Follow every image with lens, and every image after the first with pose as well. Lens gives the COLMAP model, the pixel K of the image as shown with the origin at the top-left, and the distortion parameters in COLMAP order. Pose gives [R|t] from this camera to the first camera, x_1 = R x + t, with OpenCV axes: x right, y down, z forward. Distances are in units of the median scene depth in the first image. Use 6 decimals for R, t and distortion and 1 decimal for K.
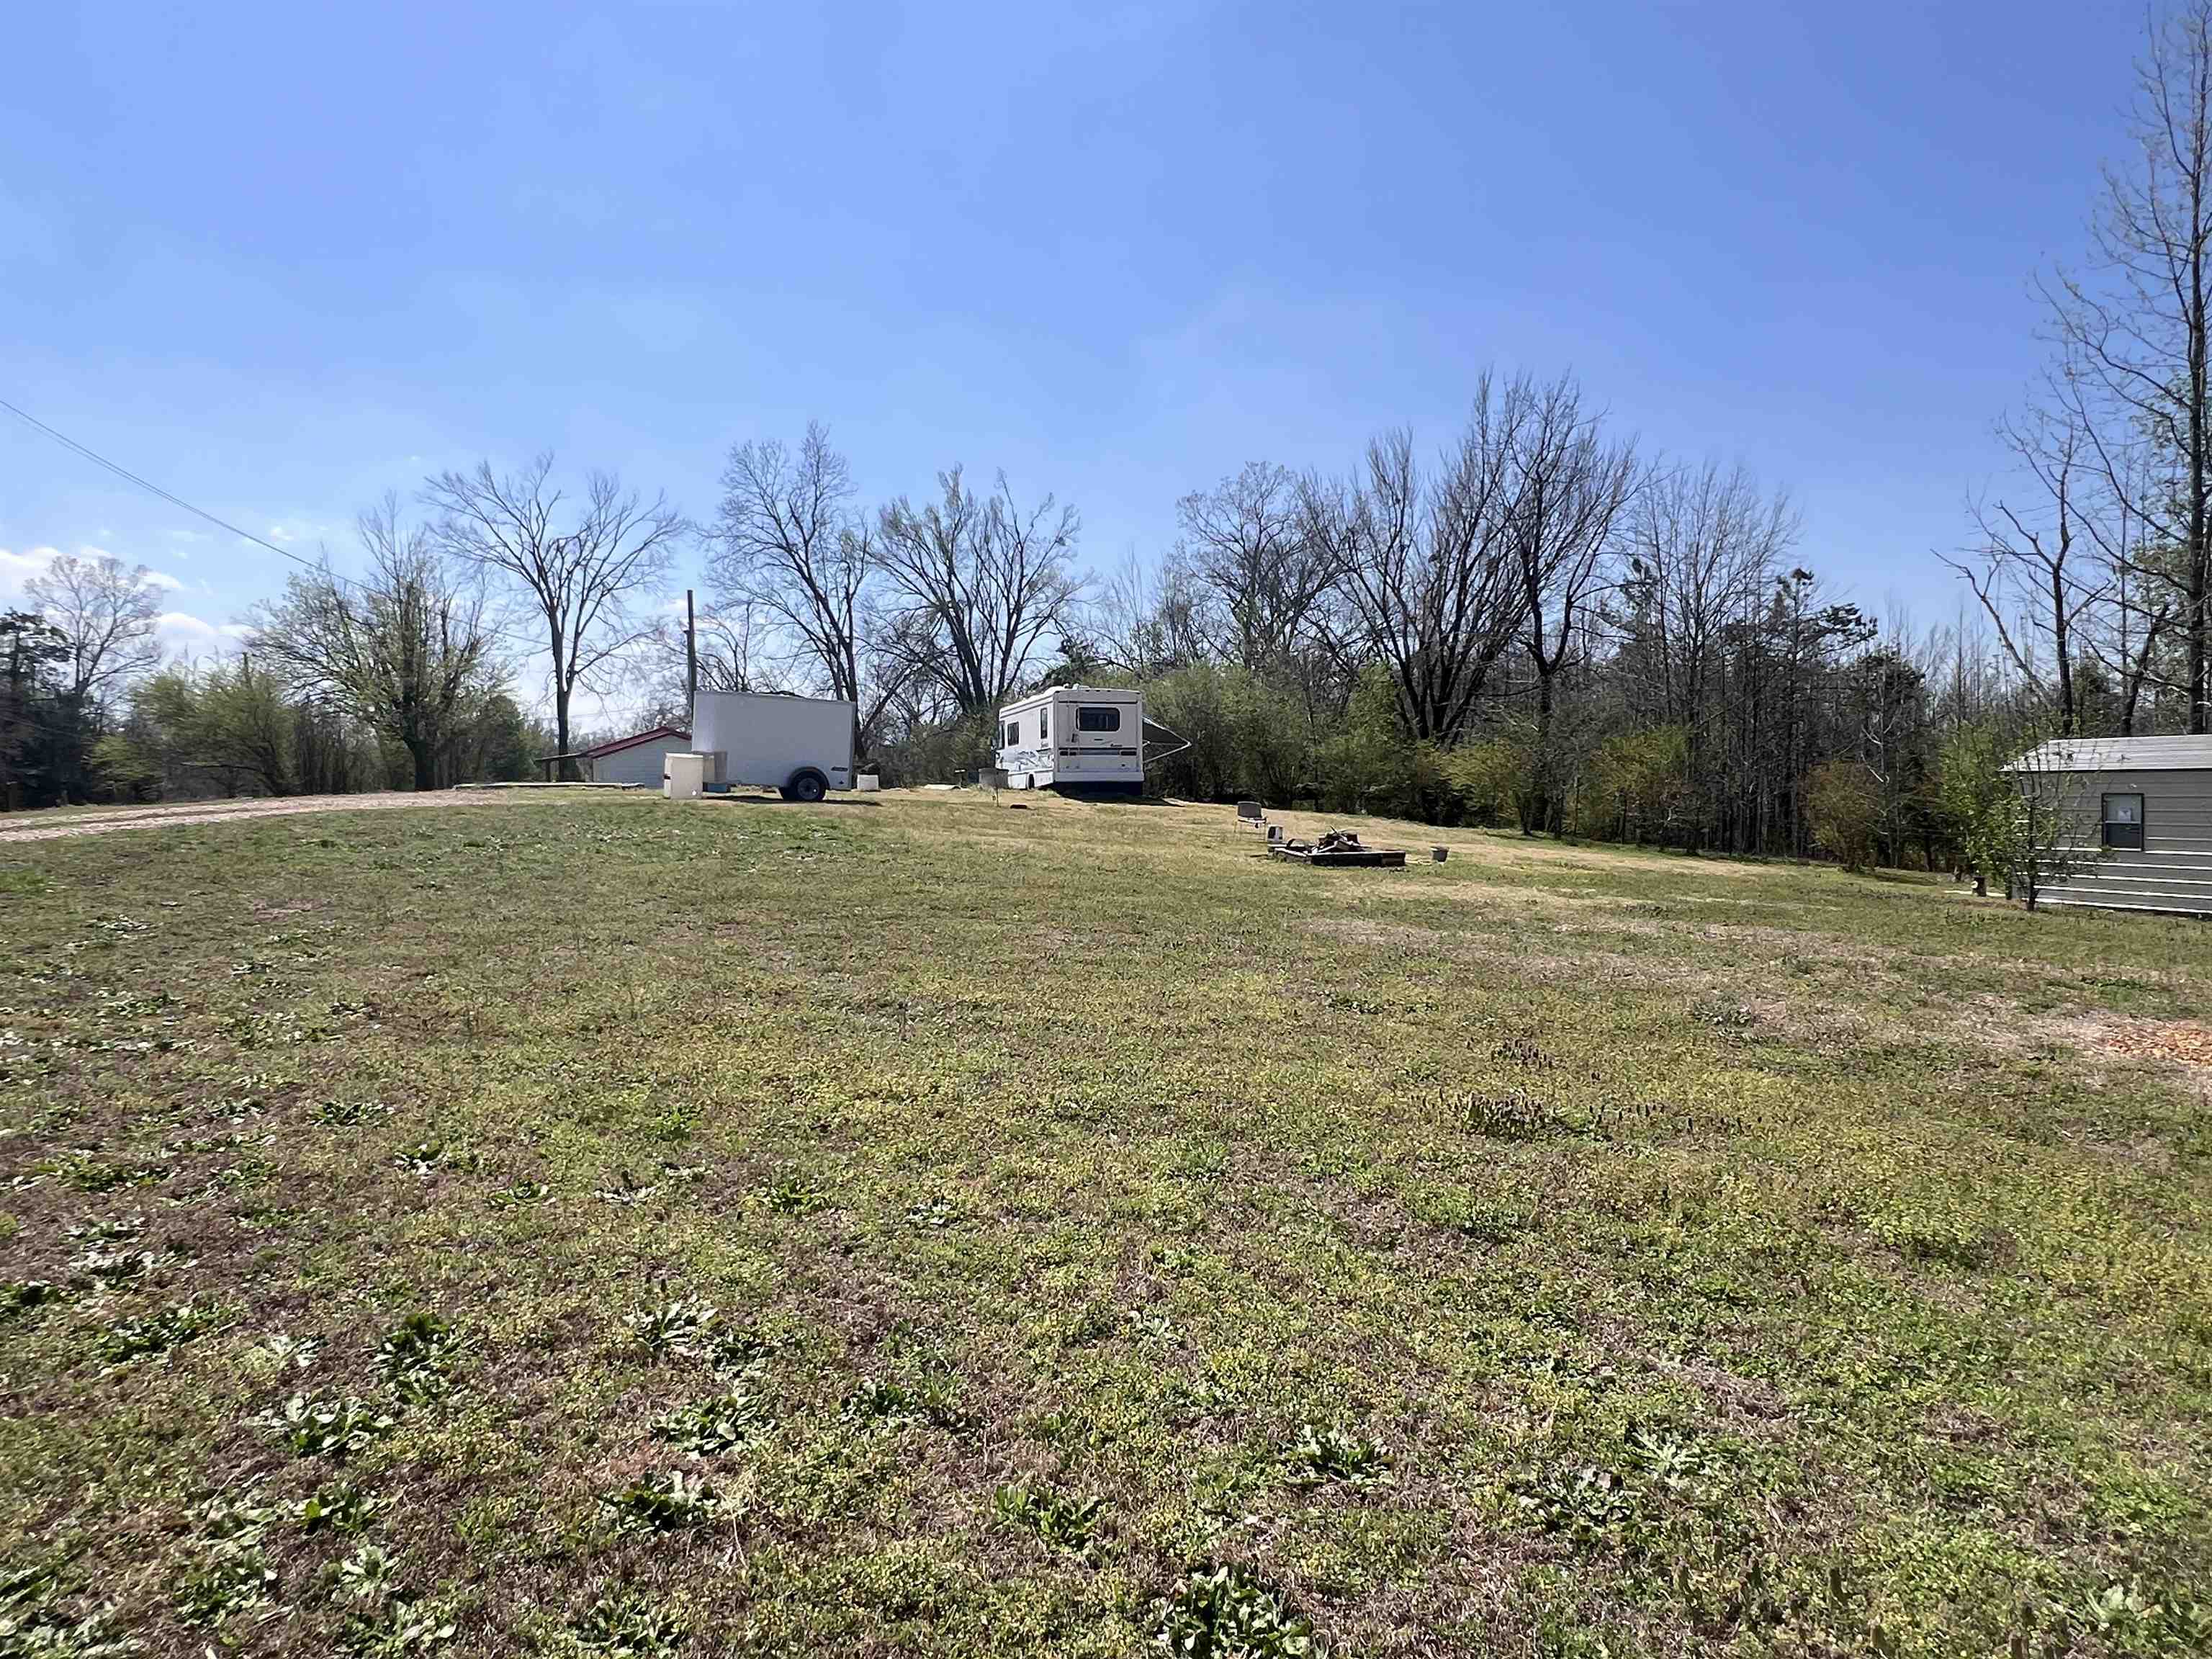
lens RADIAL K [[1294.8, 0, 1094.8], [0, 1294.8, 831.2], [0, 0, 1]] dist [-0.007245, -0.000699]
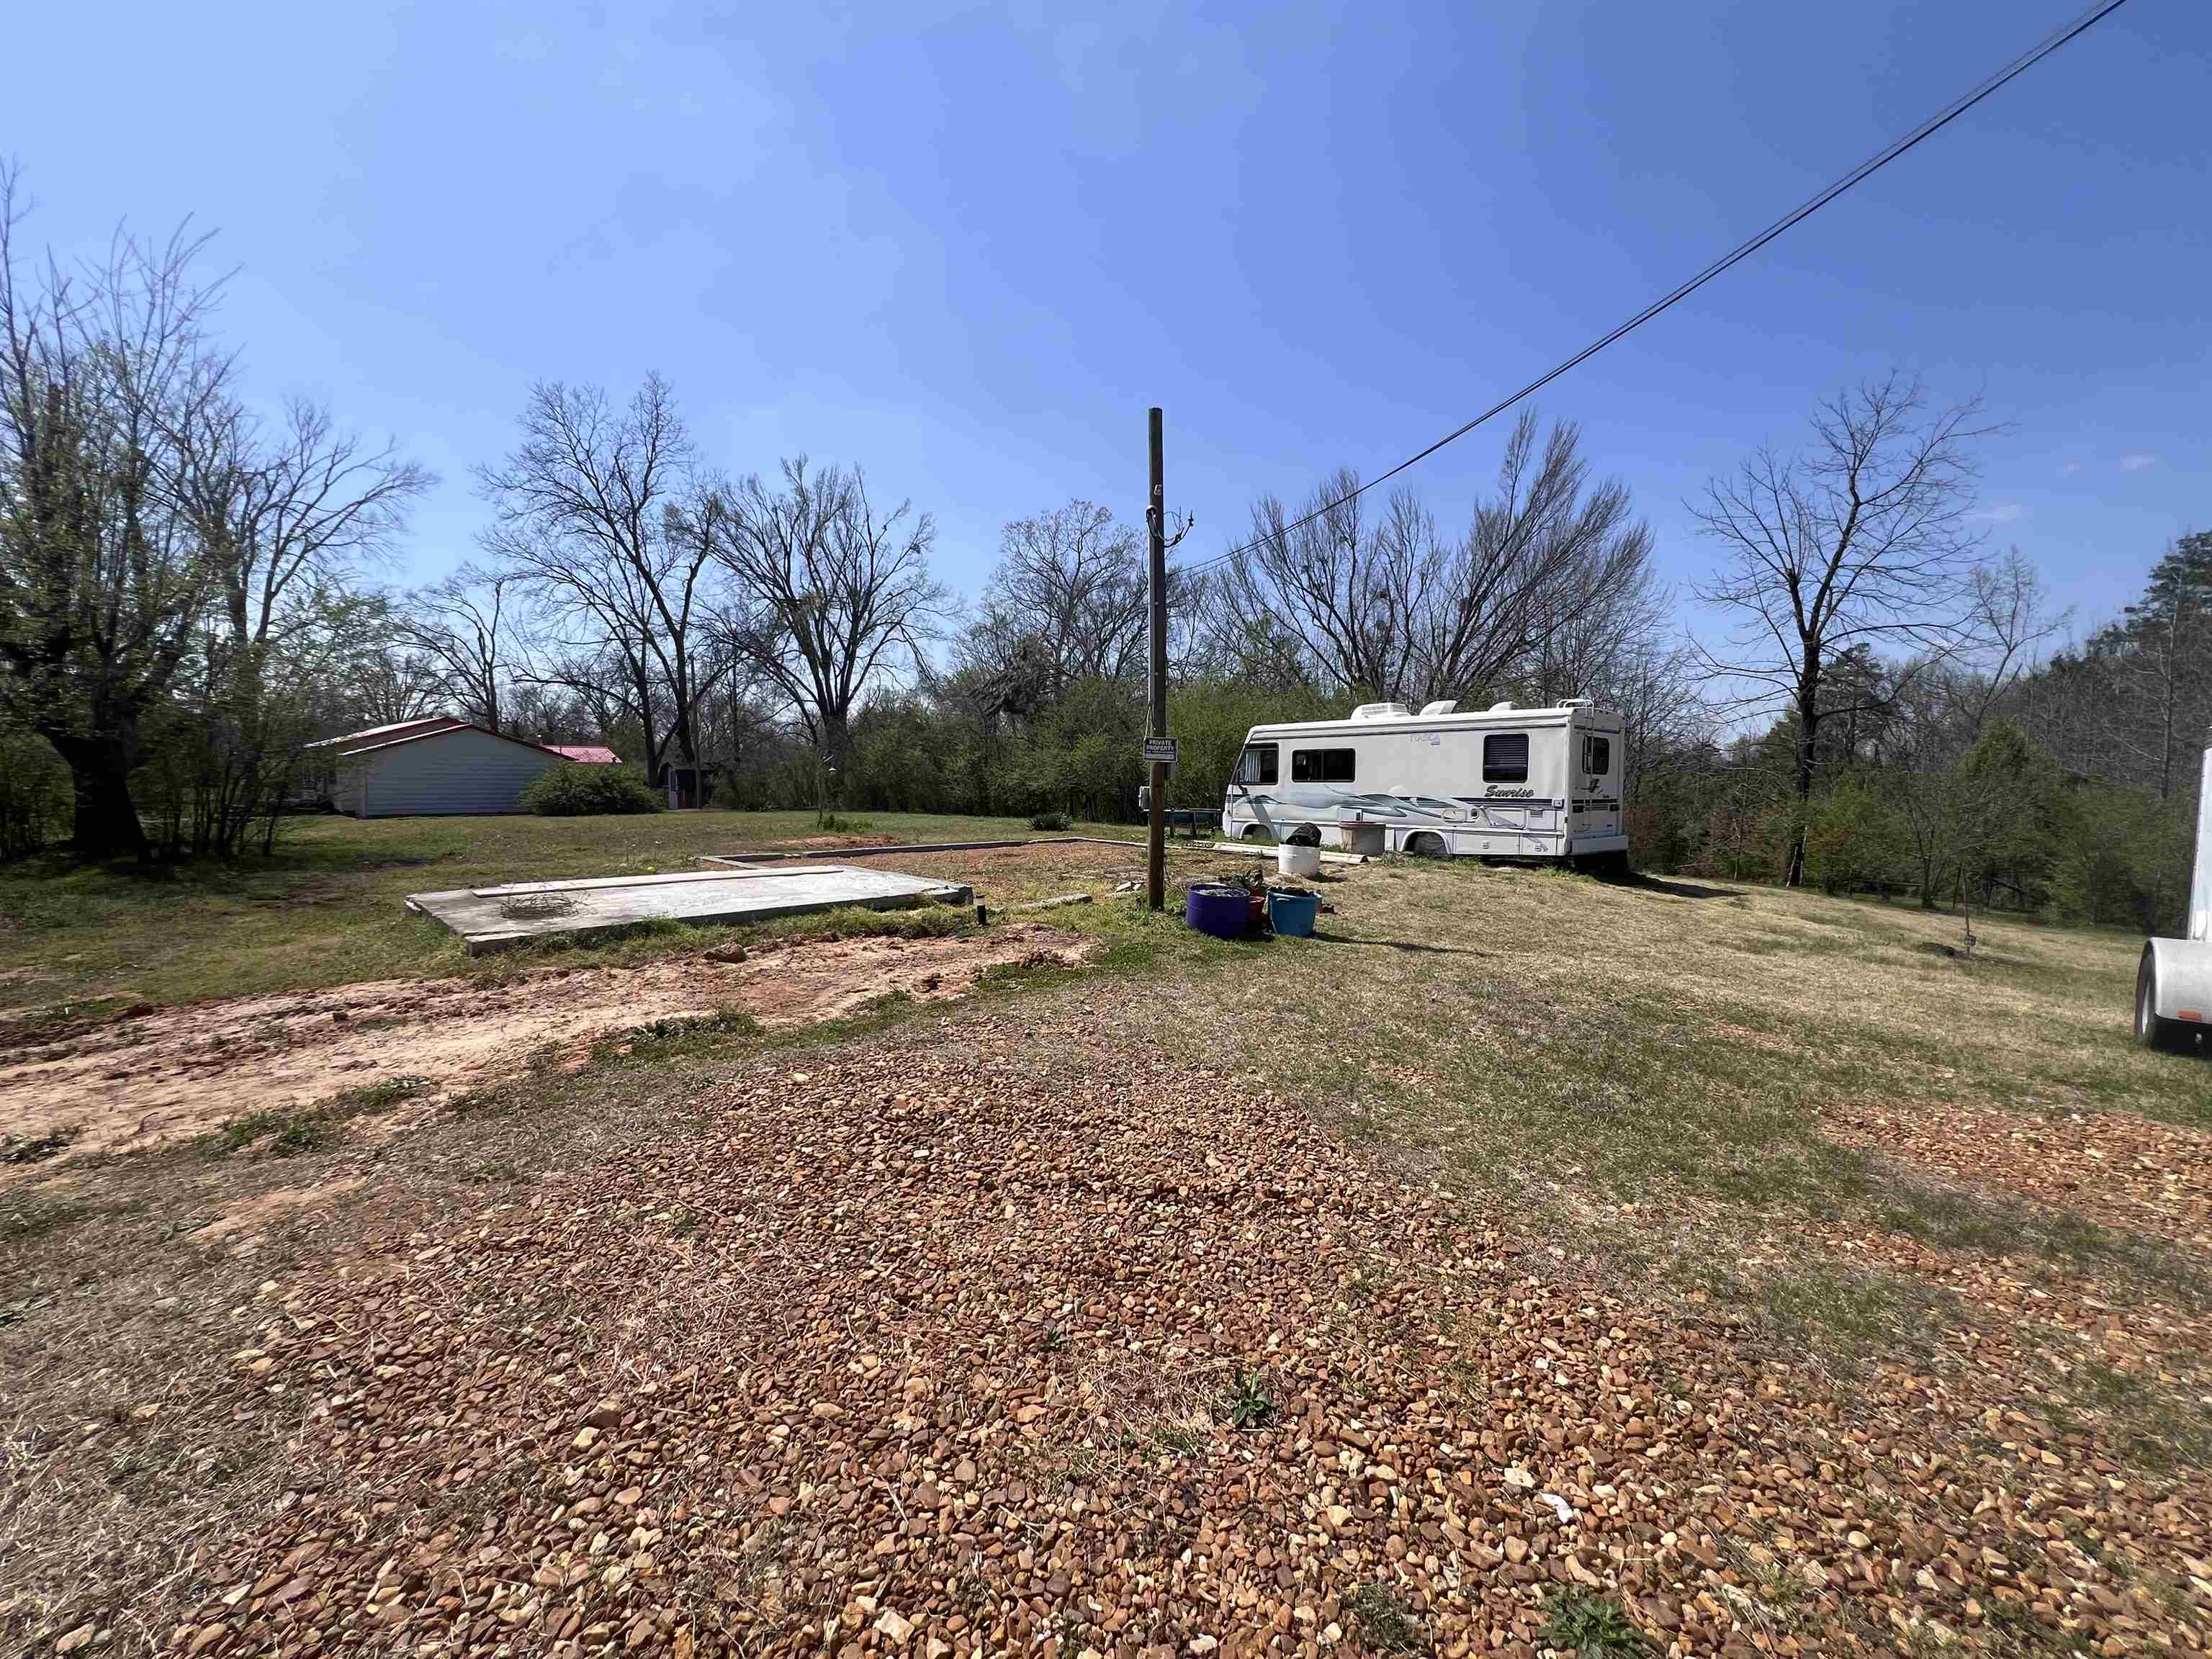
lens RADIAL K [[887.4, 0, 1103.1], [0, 887.4, 817.7], [0, 0, 1]] dist [-0.002728, -0.000719]
pose [[0.906213, -0.001105, 0.422821, -0.383913], [-0.005344, 0.999887, 0.014067, -0.056521], [-0.422788, -0.015007, 0.906104, 0.660284]]
